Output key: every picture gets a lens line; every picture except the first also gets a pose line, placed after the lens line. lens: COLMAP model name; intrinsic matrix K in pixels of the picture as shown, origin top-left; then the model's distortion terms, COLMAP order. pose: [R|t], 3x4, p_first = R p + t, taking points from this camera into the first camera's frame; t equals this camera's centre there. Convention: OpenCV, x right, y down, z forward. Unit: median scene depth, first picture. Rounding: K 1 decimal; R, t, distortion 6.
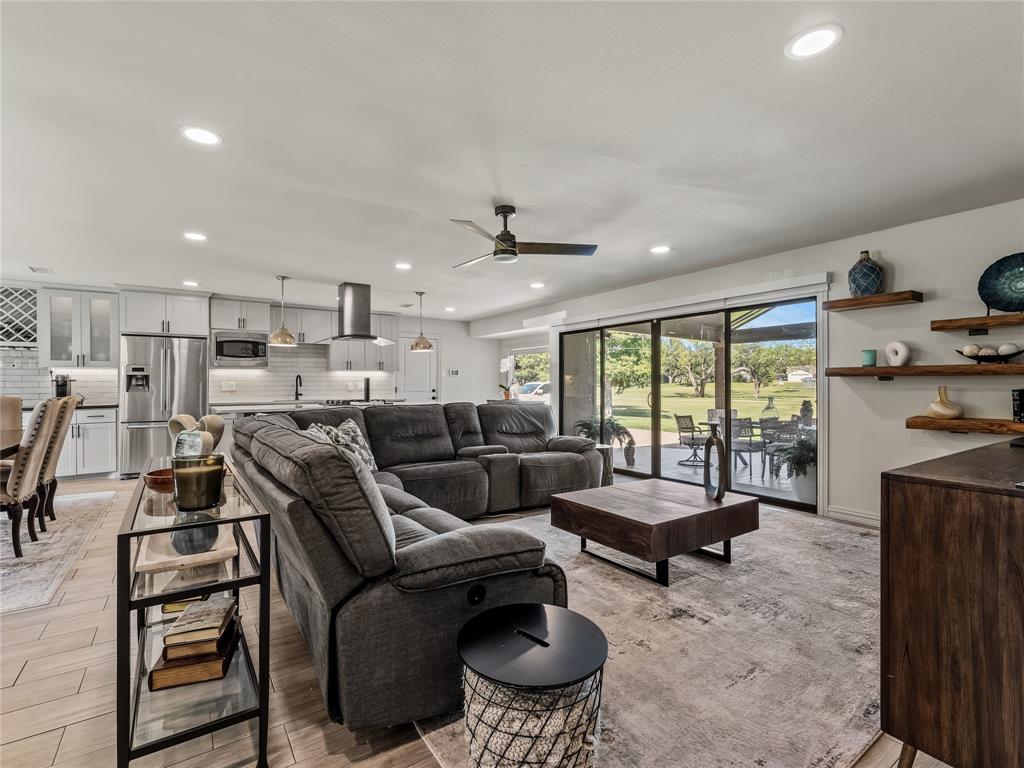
lens RADIAL K [[479.0, 0, 512.0], [0, 479.0, 384.0], [0, 0, 1]] dist [0.002002, -0.000350]
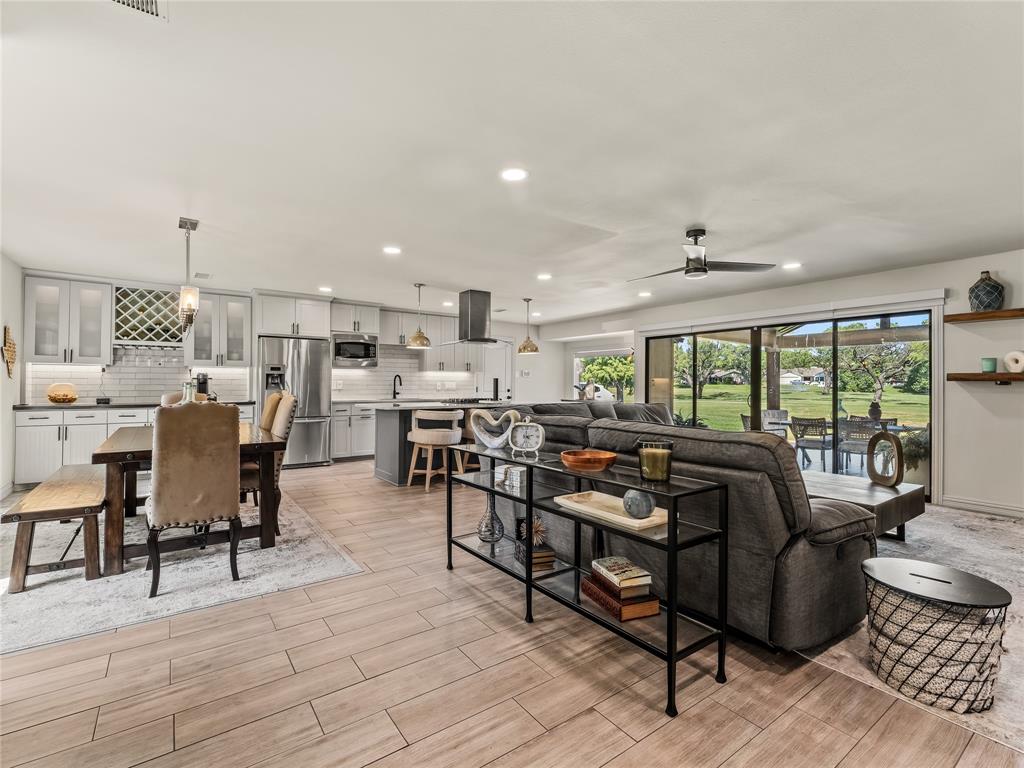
lens RADIAL K [[475.1, 0, 512.0], [0, 475.1, 381.7], [0, 0, 1]] dist [0.001688, -0.000679]
pose [[0.999747, 0.007922, 0.021056, -0.282088], [-0.007802, 0.999953, -0.005804, 0.000644], [-0.021101, 0.005639, 0.999761, -0.072366]]
